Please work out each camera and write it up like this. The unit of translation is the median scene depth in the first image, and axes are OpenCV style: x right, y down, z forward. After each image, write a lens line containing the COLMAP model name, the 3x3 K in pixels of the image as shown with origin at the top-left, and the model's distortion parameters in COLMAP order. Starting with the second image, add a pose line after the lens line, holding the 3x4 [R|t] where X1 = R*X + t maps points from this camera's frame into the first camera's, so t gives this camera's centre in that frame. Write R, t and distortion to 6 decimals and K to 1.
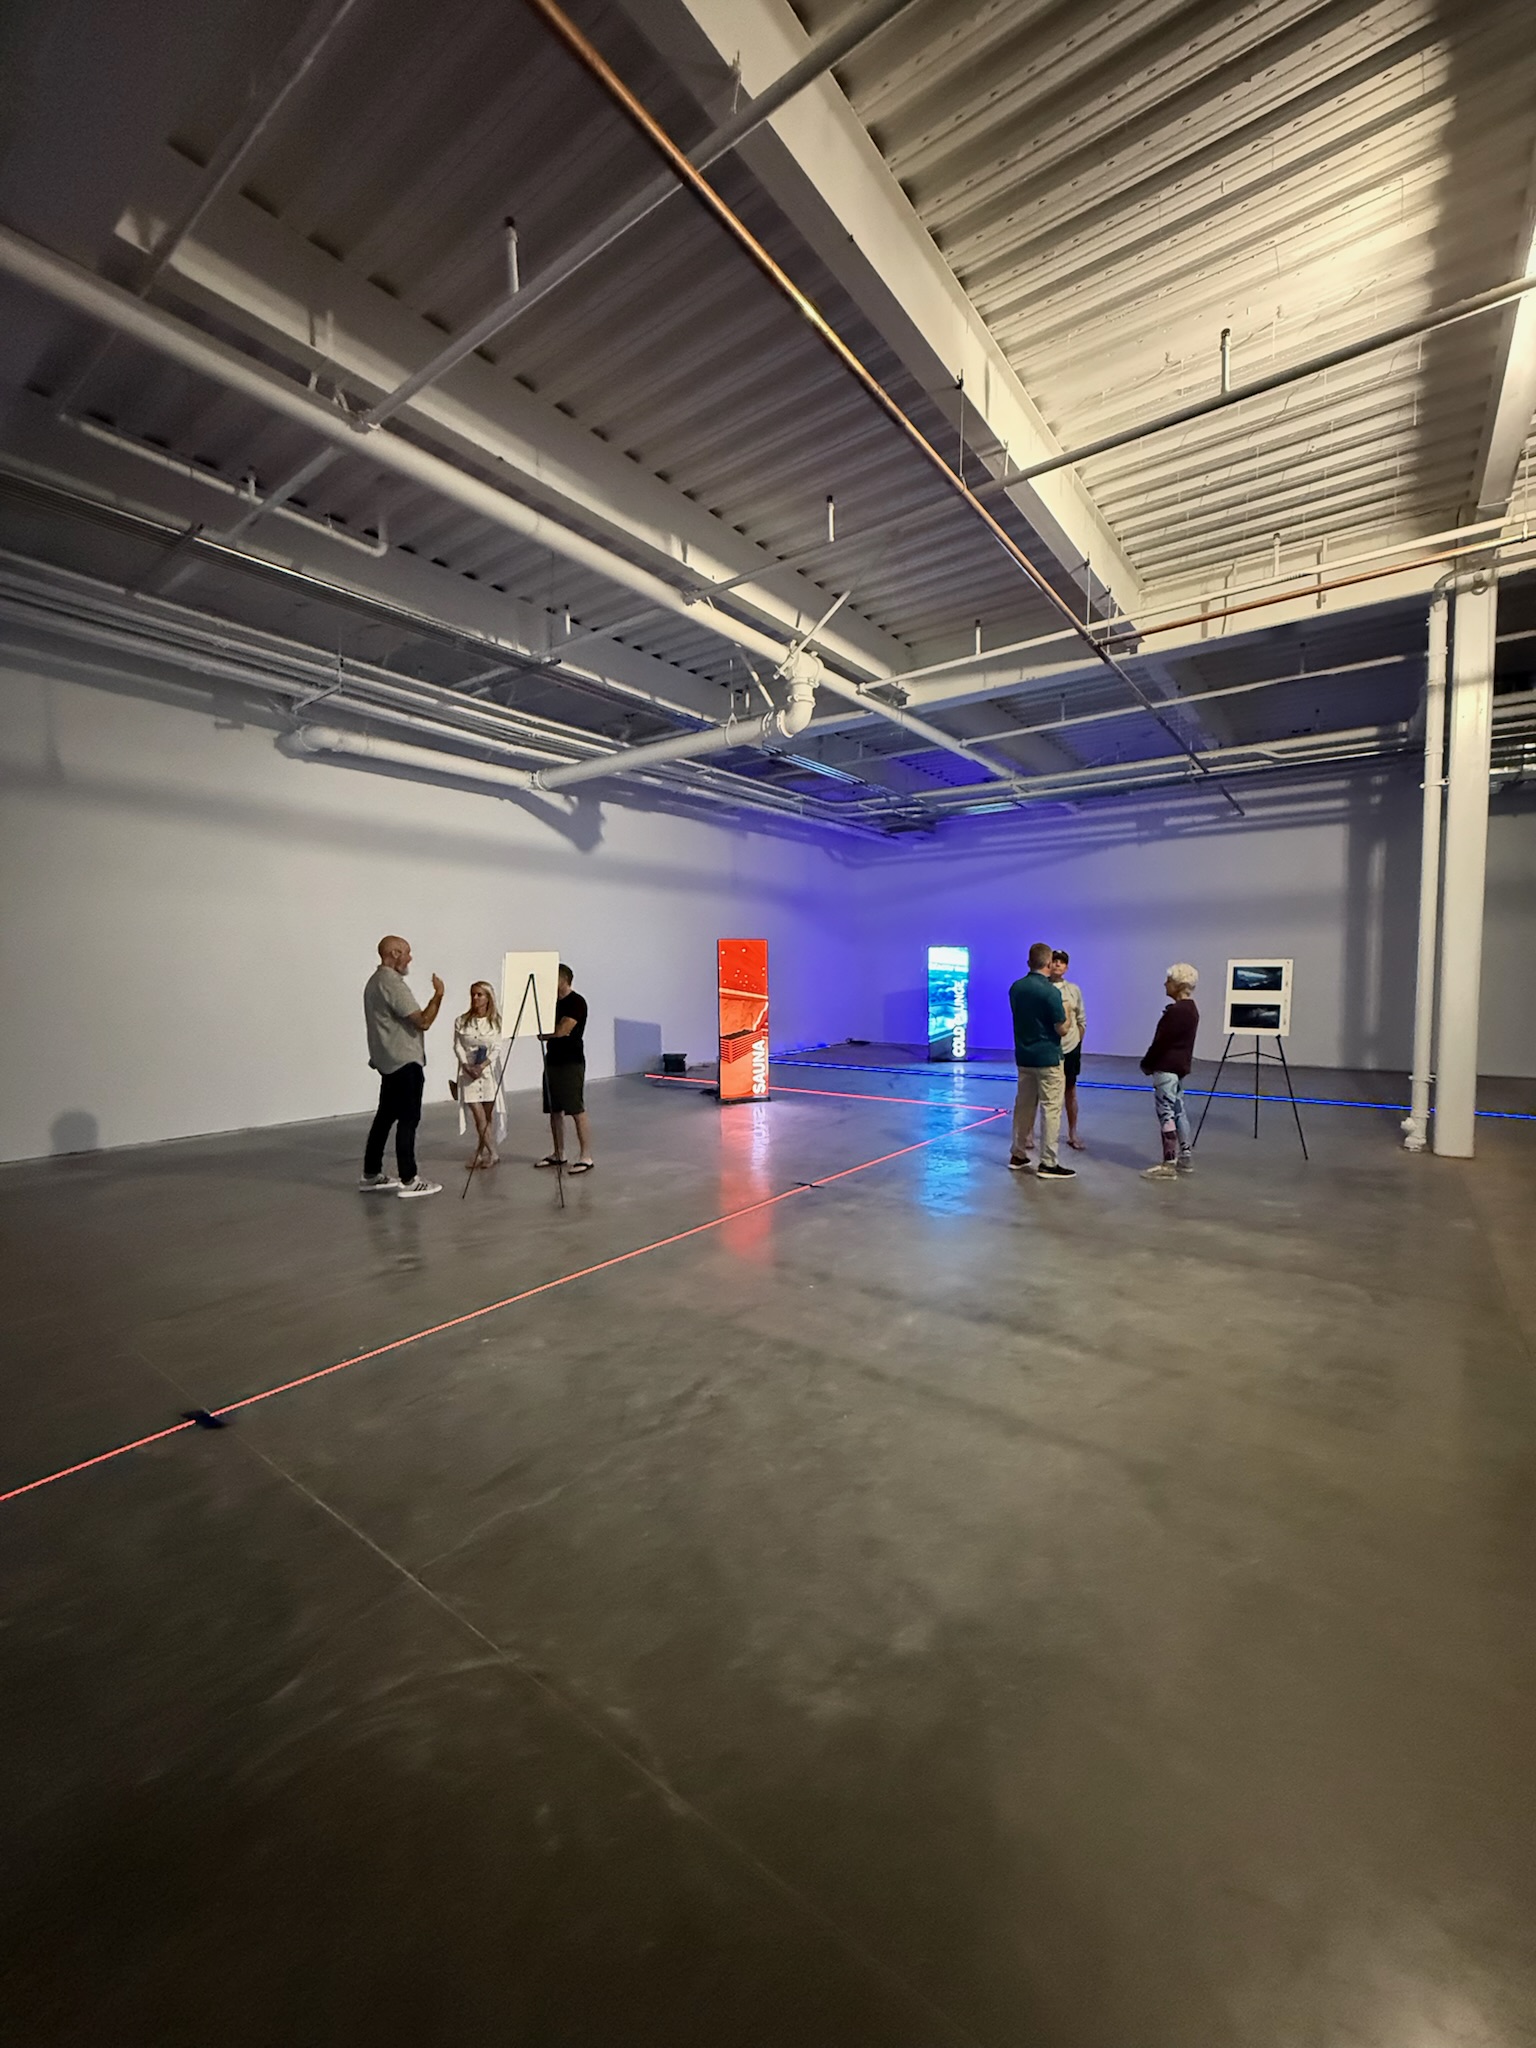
lens RADIAL K [[817.4, 0, 765.9], [0, 817.4, 1014.4], [0, 0, 1]] dist [-0.001326, -0.000170]
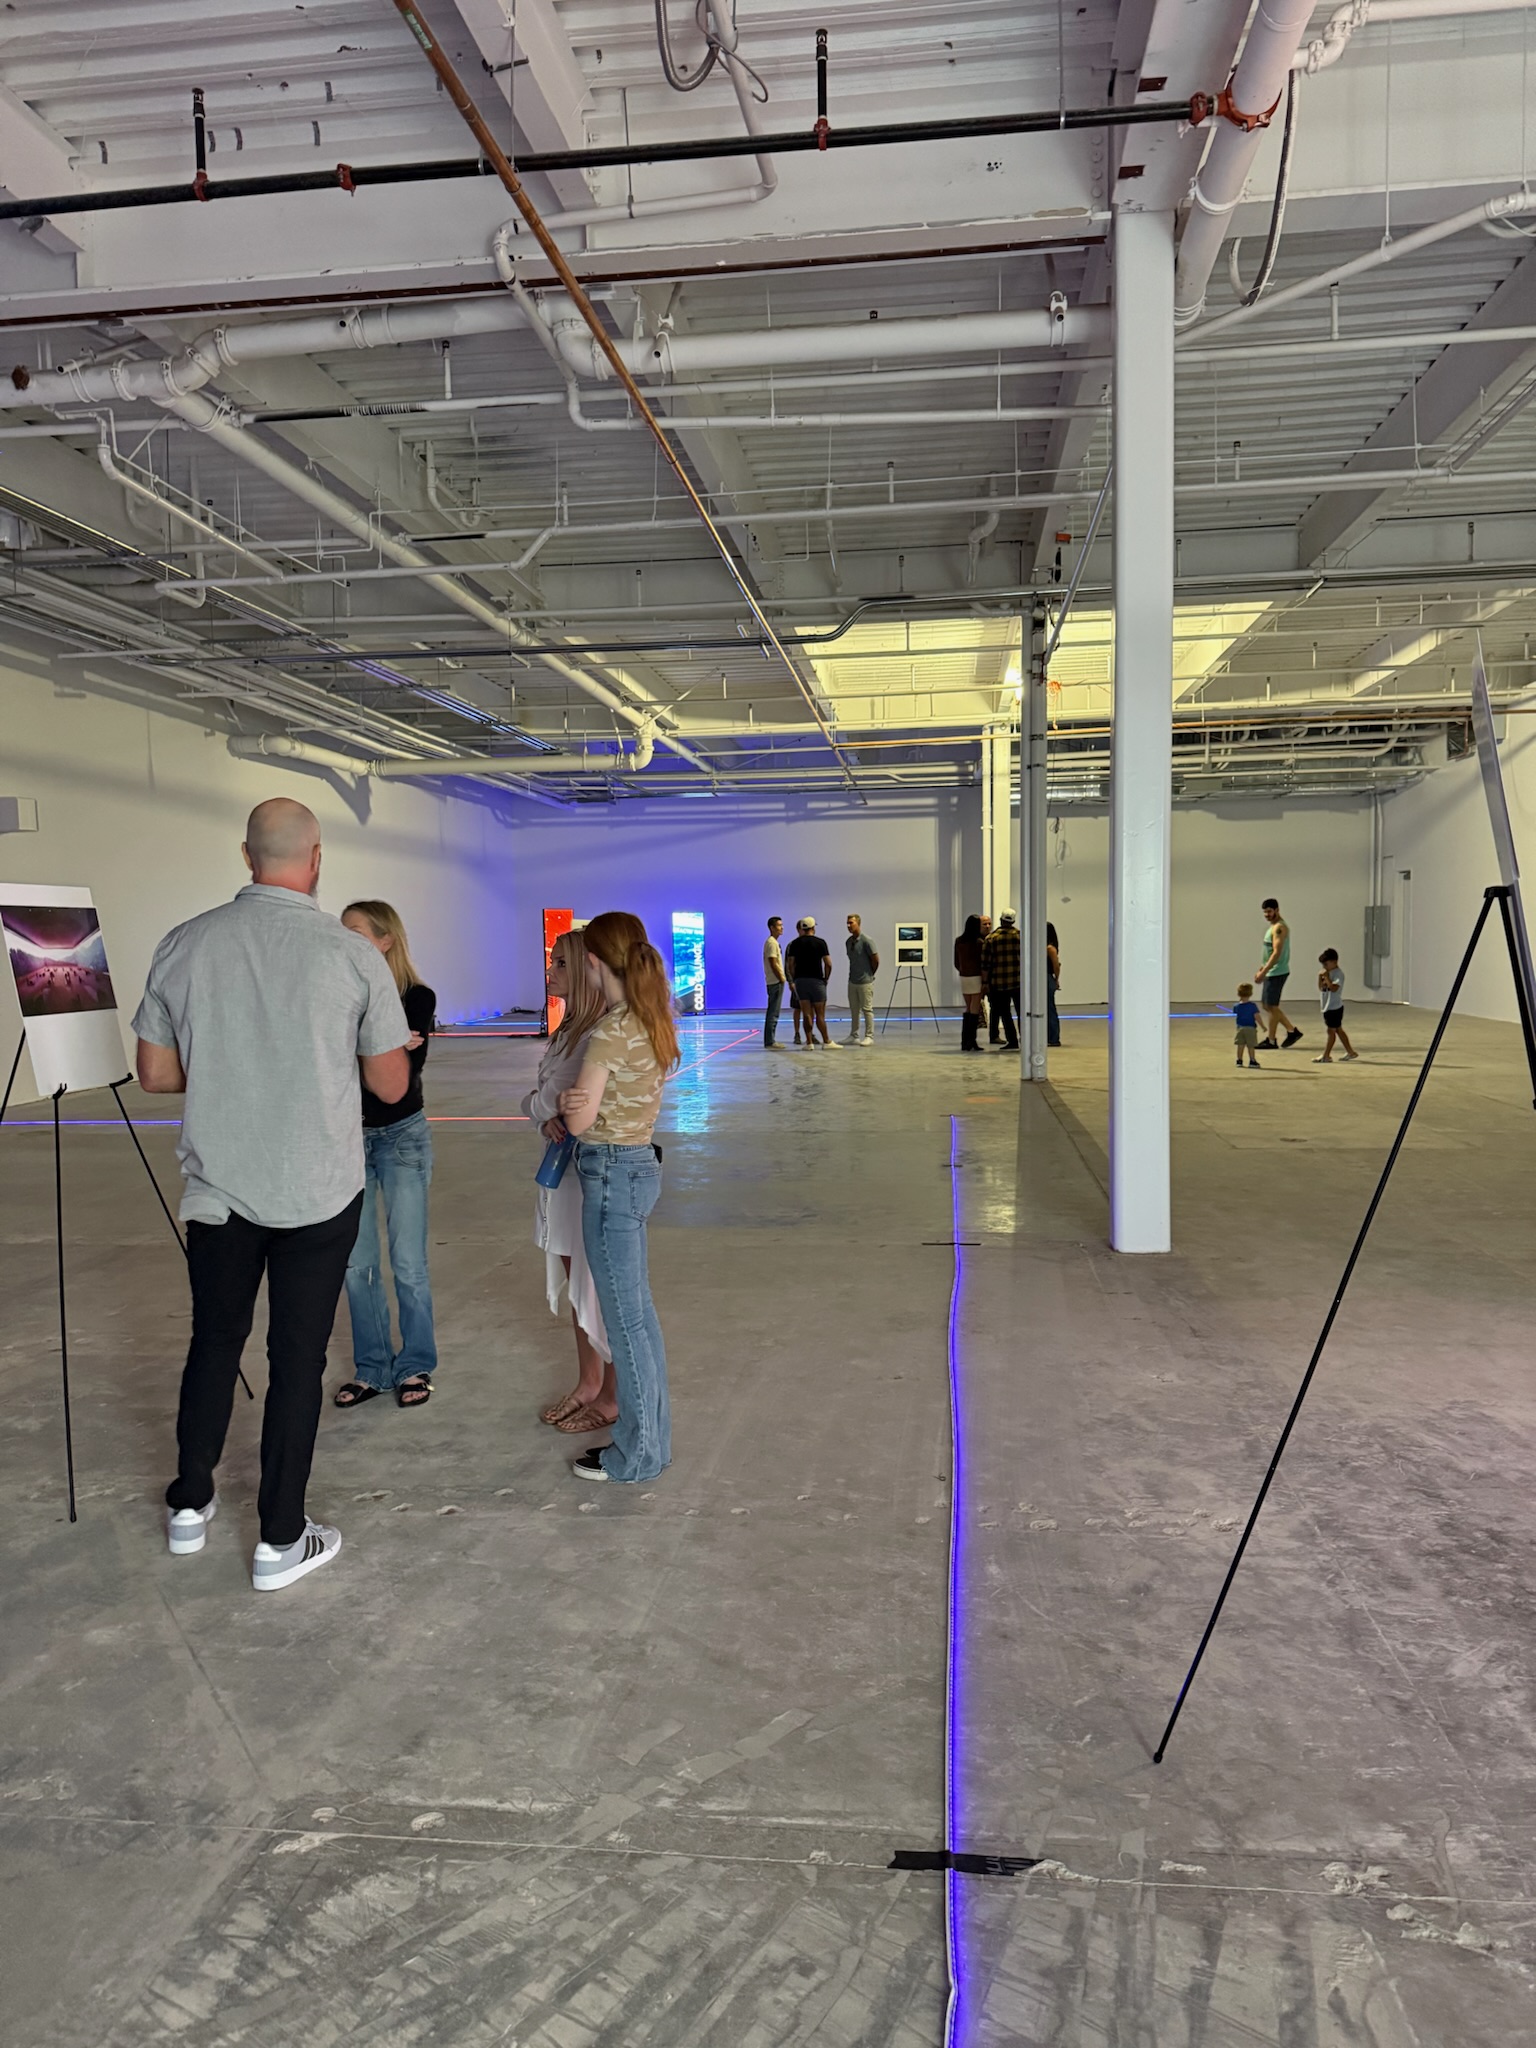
lens RADIAL K [[1432.7, 0, 768.9], [0, 1432.7, 1026.6], [0, 0, 1]] dist [0.005840, 0.000390]
pose [[0.867357, -0.037387, 0.496281, -0.972661], [0.035348, 0.999284, 0.013503, 0.083169], [-0.496430, 0.005831, 0.868057, -1.233713]]
